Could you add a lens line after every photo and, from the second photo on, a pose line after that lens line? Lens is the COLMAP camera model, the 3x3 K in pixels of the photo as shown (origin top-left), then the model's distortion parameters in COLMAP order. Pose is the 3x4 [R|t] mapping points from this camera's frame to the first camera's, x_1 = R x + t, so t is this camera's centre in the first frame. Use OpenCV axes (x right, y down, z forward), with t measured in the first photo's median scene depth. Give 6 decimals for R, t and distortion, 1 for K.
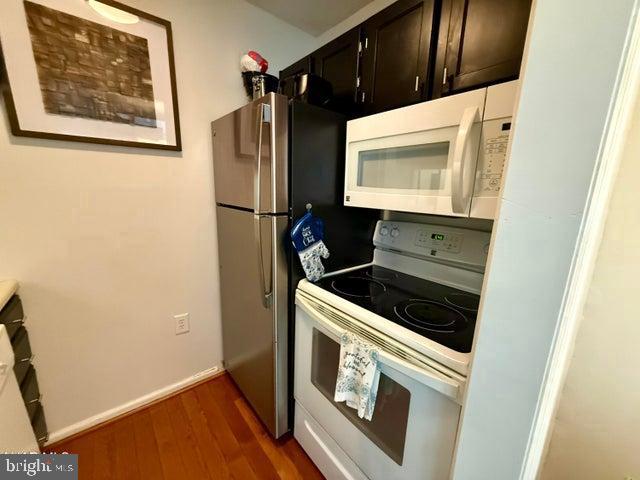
lens RADIAL K [[254.7, 0, 322.8], [0, 254.7, 240.7], [0, 0, 1]] dist [-0.003166, 0.000404]
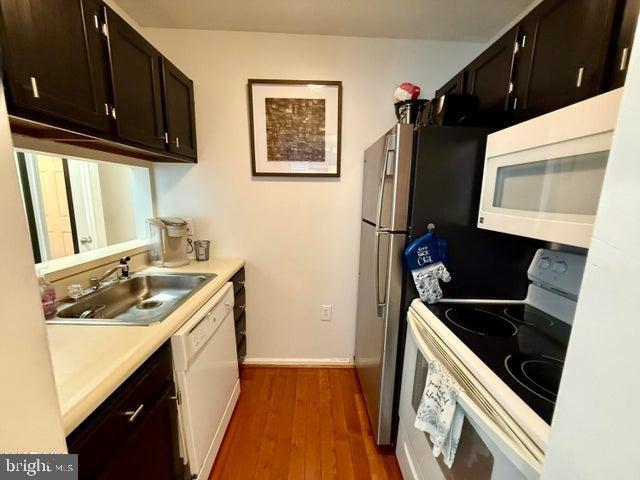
lens RADIAL K [[254.7, 0, 320.7], [0, 254.7, 241.1], [0, 0, 1]] dist [-0.003166, 0.000404]
pose [[0.777432, 0.094778, -0.621785, 0.226515], [-0.125061, 0.992136, -0.005136, -0.019408], [0.616408, 0.081754, 0.783171, -0.034571]]
